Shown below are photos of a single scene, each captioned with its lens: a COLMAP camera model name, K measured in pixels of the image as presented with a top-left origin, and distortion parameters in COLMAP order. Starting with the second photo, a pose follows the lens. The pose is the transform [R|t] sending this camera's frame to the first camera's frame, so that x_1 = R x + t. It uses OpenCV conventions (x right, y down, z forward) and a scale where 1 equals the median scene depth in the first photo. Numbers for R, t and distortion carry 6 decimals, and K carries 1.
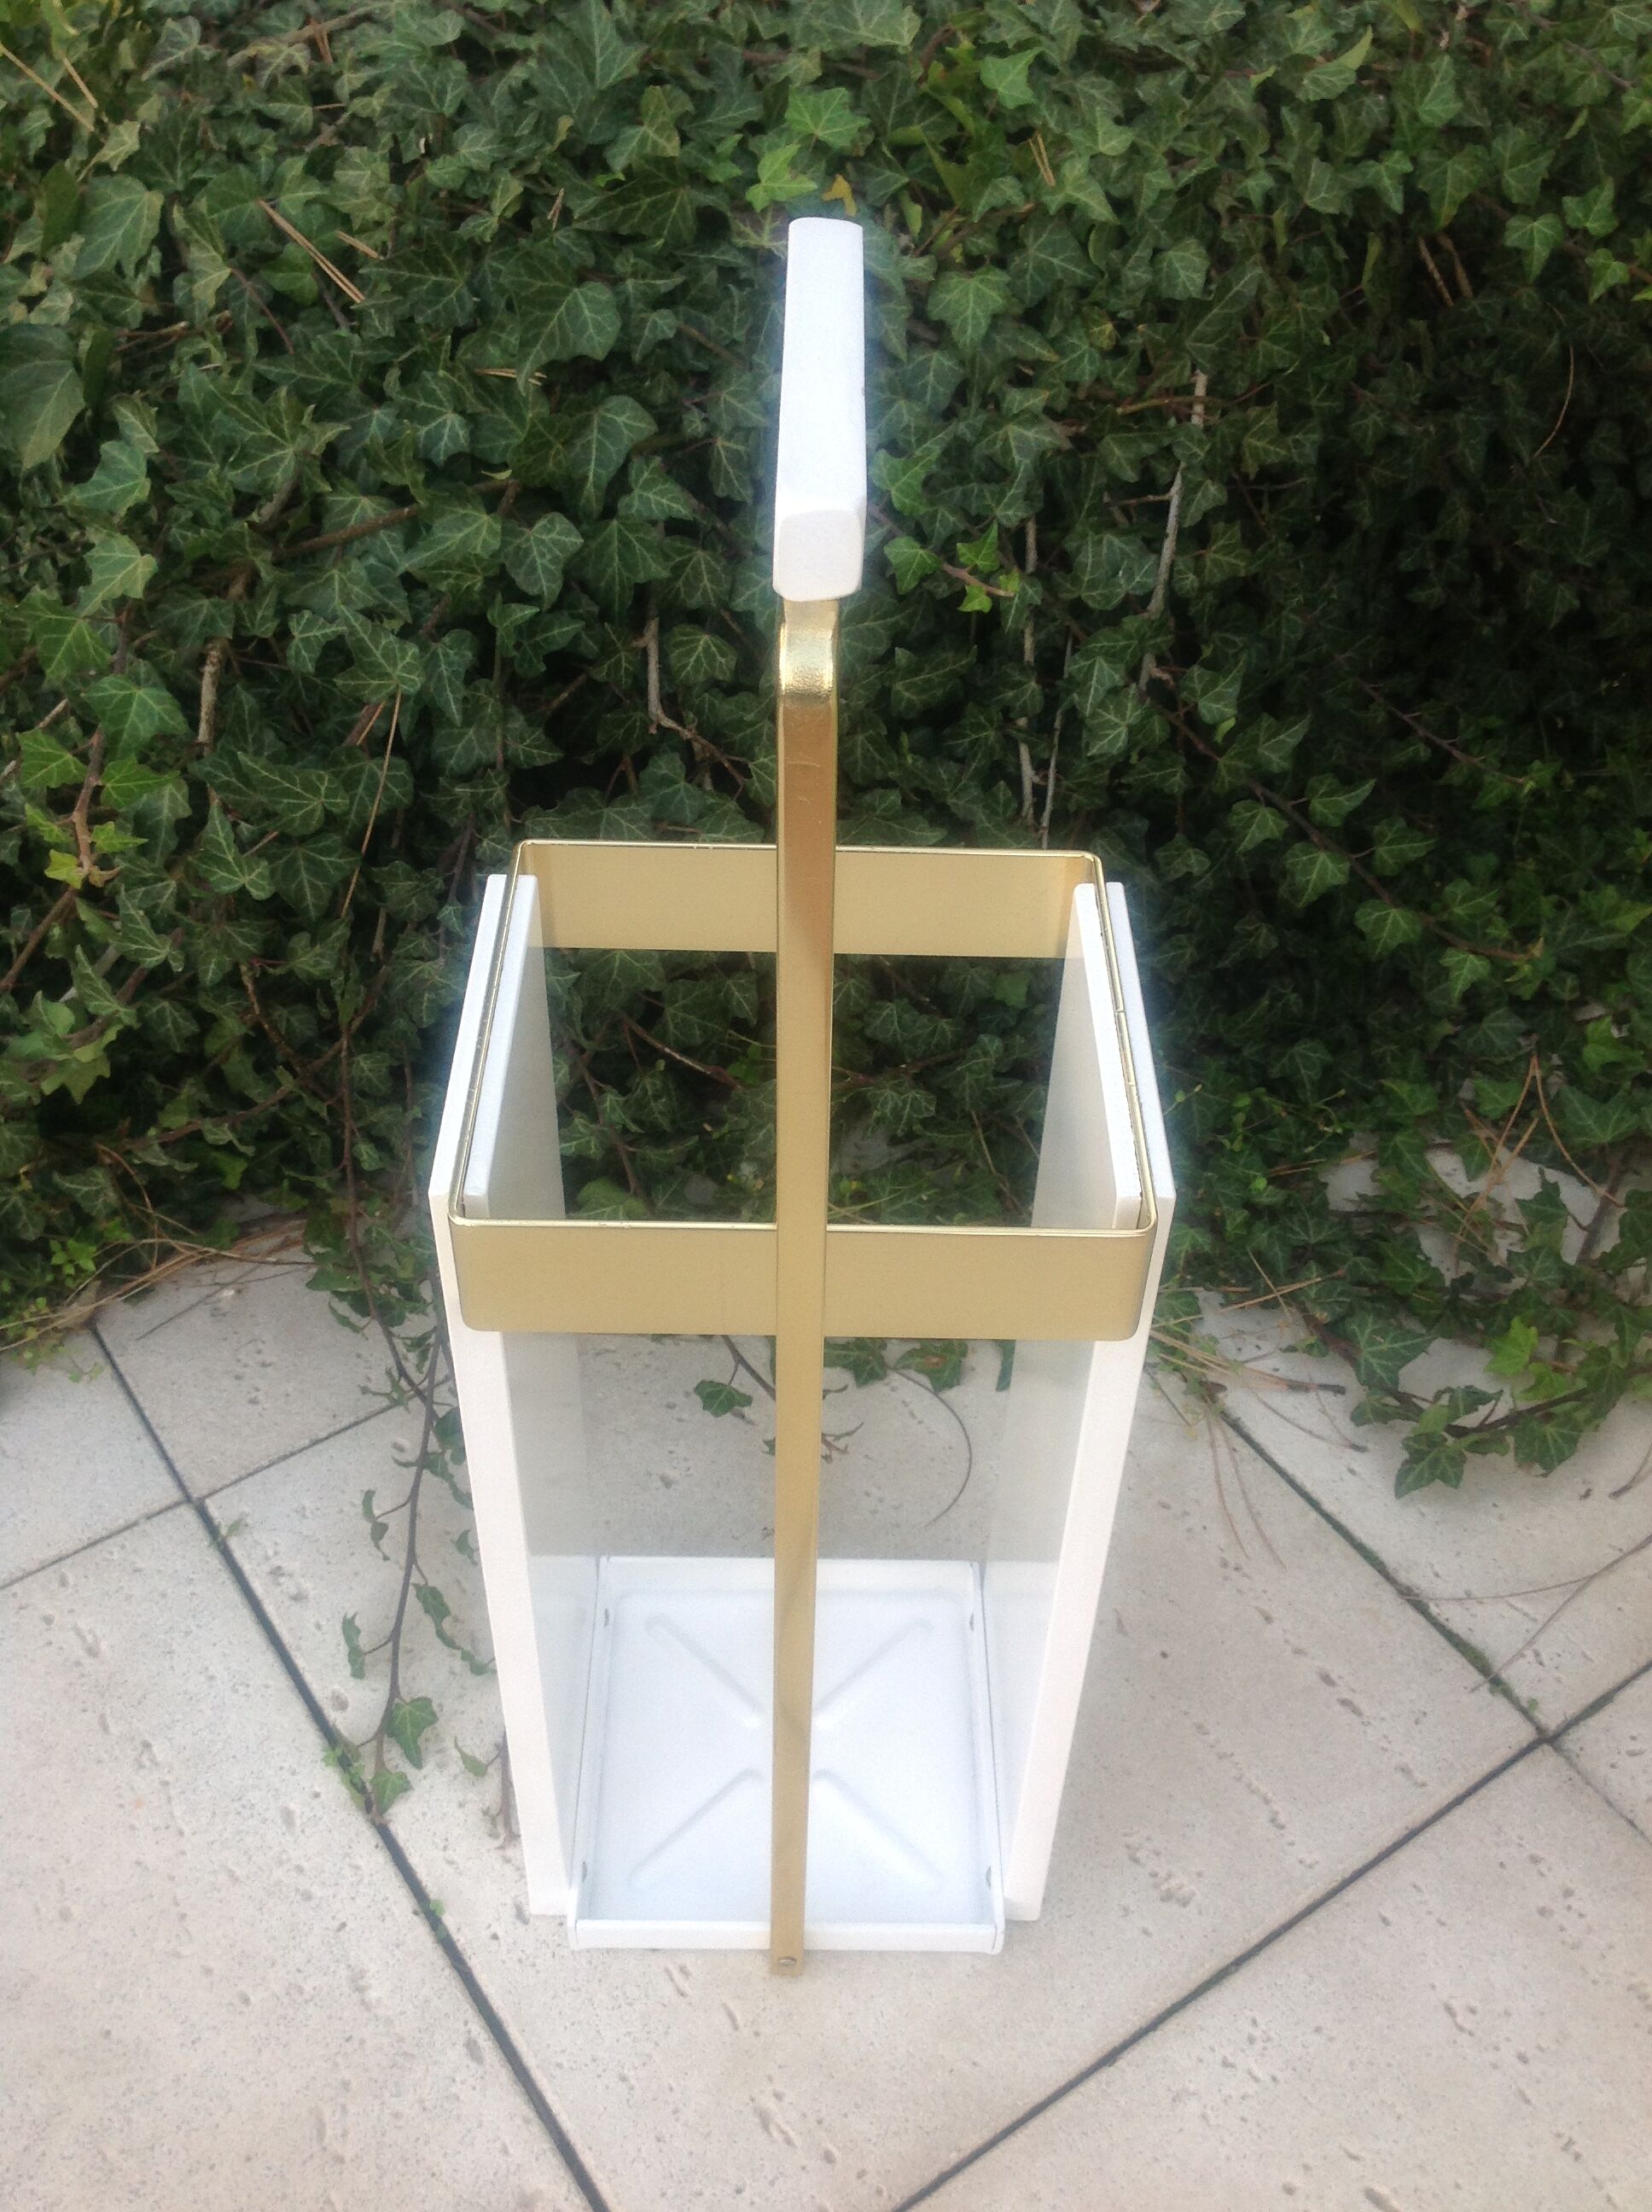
lens RADIAL K [[2140.6, 0, 741.4], [0, 2140.6, 1140.6], [0, 0, 1]] dist [-0.002389, 0.000000]
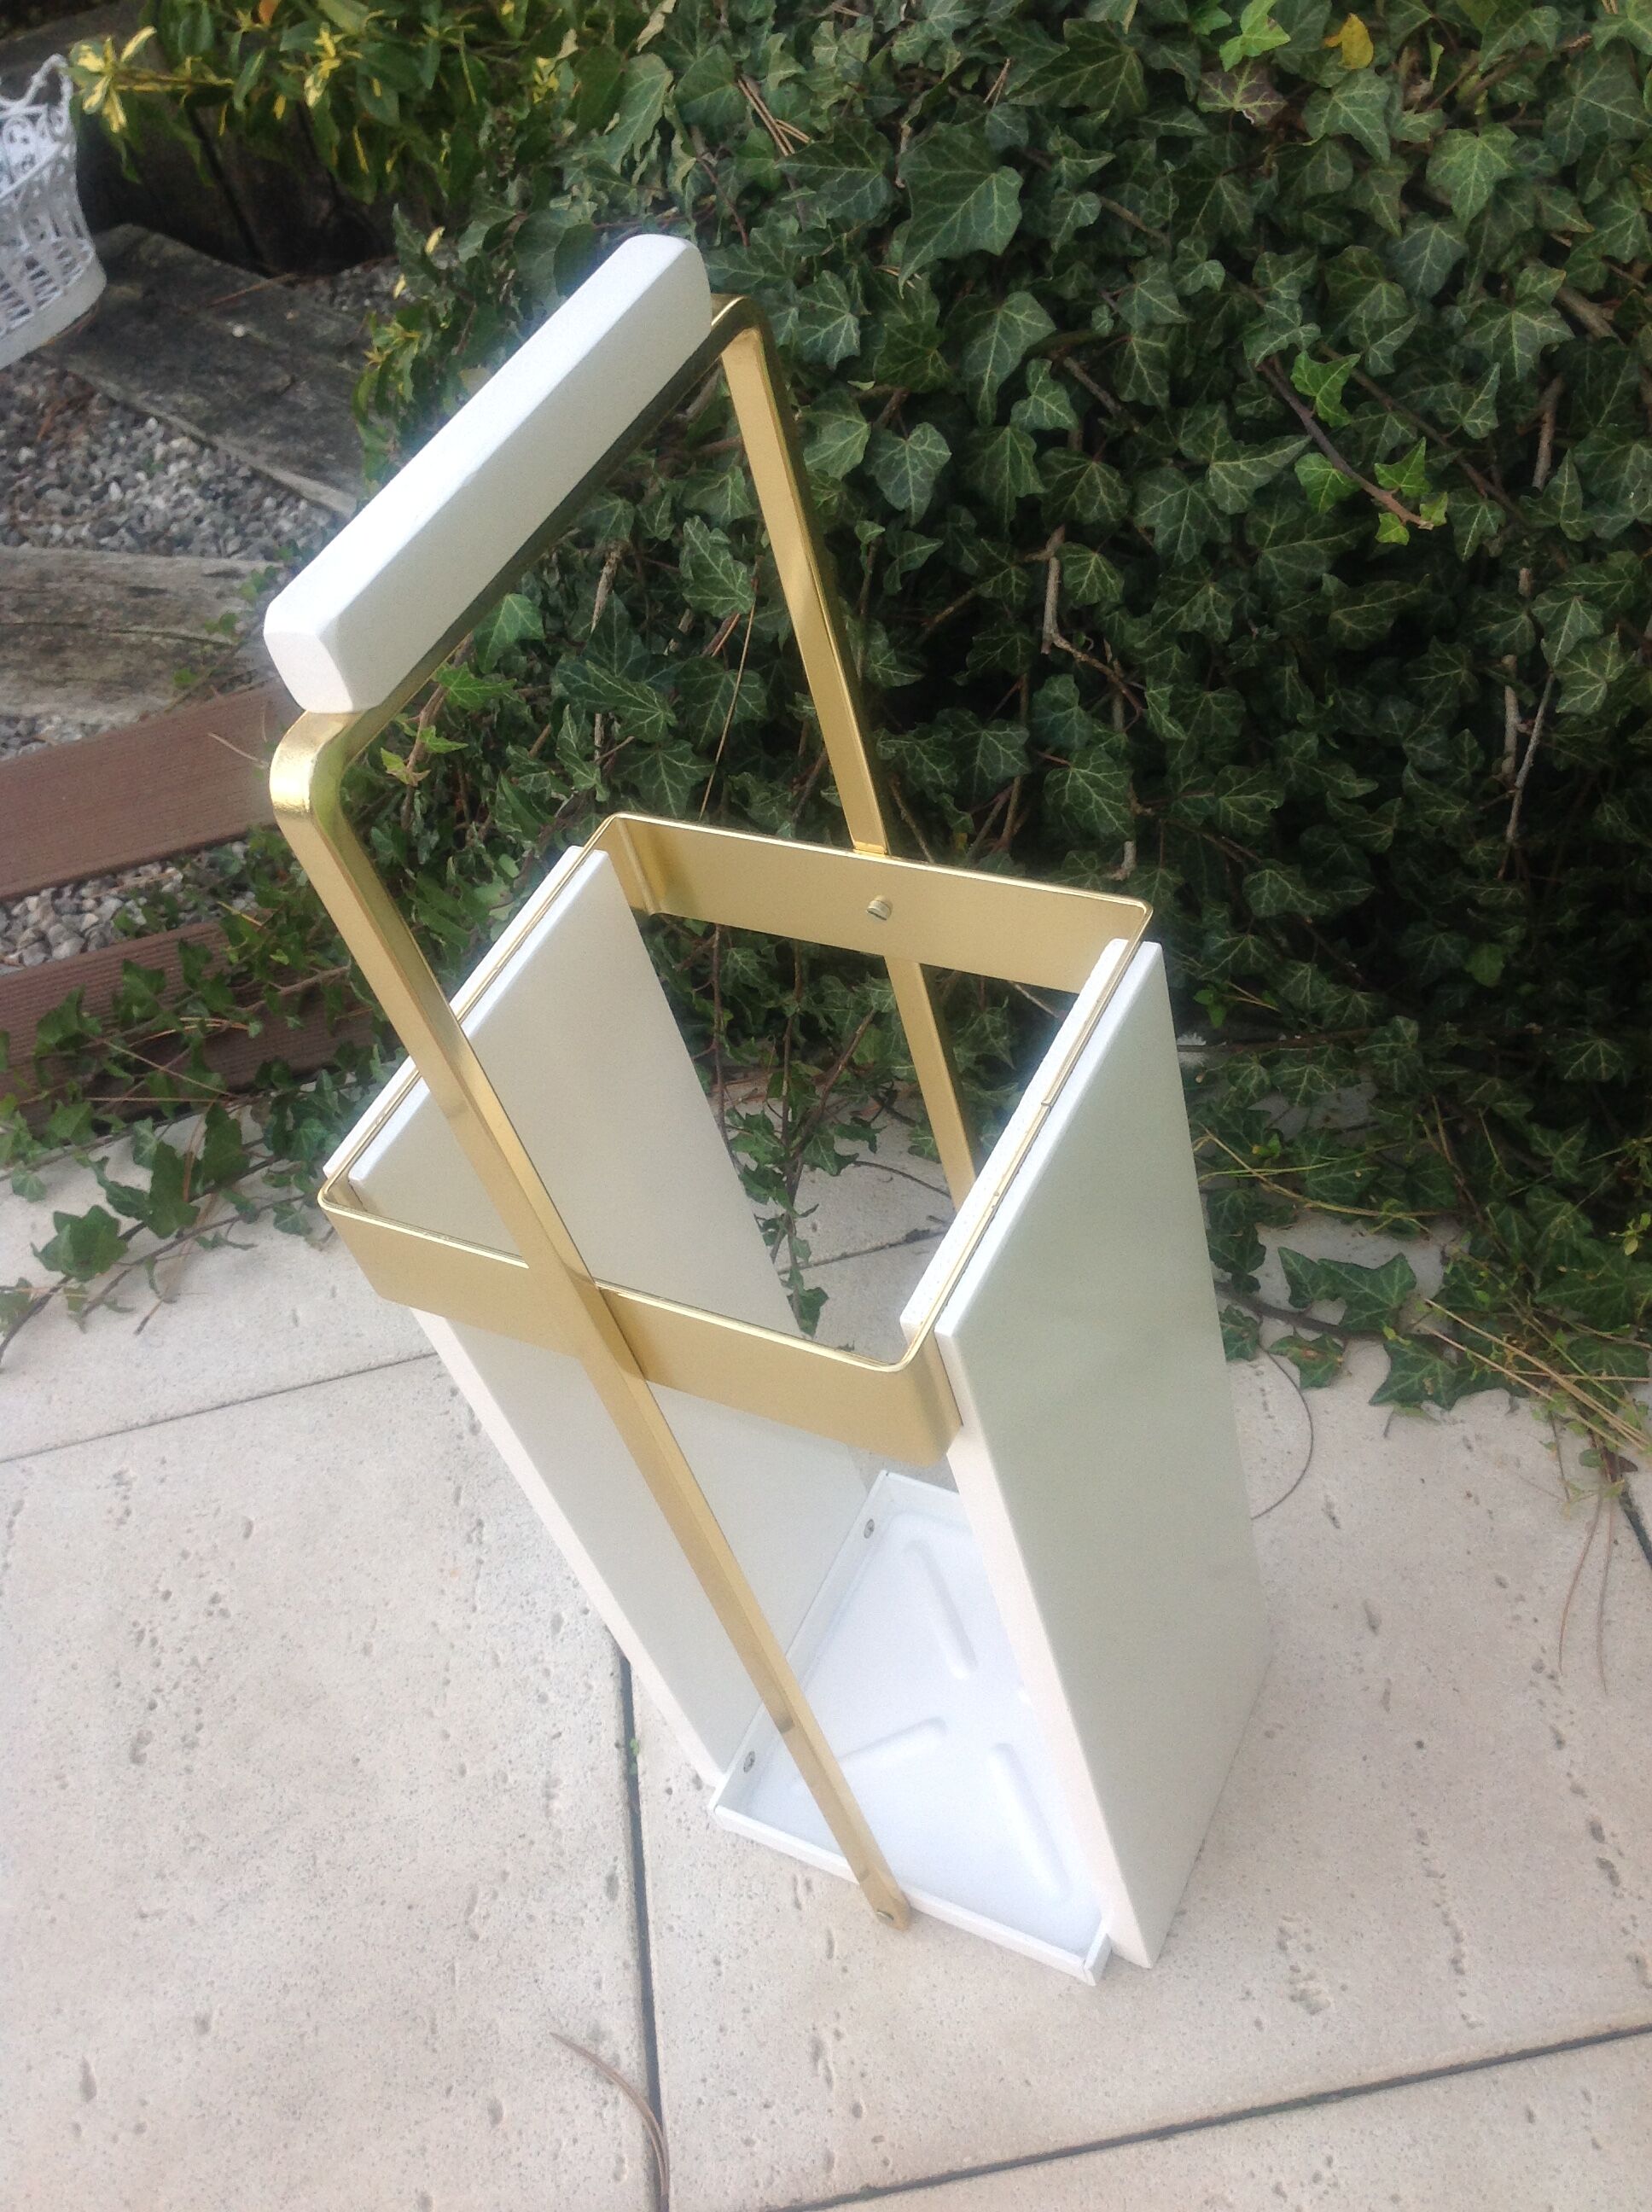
lens RADIAL K [[2140.6, 0, 826.1], [0, 2140.6, 1106.9], [0, 0, 1]] dist [-0.002389, 0.000000]
pose [[0.860414, 0.186120, -0.474391, 0.375857], [-0.127925, 0.979995, 0.152465, -0.131212], [0.493278, -0.070497, 0.867010, 0.124745]]
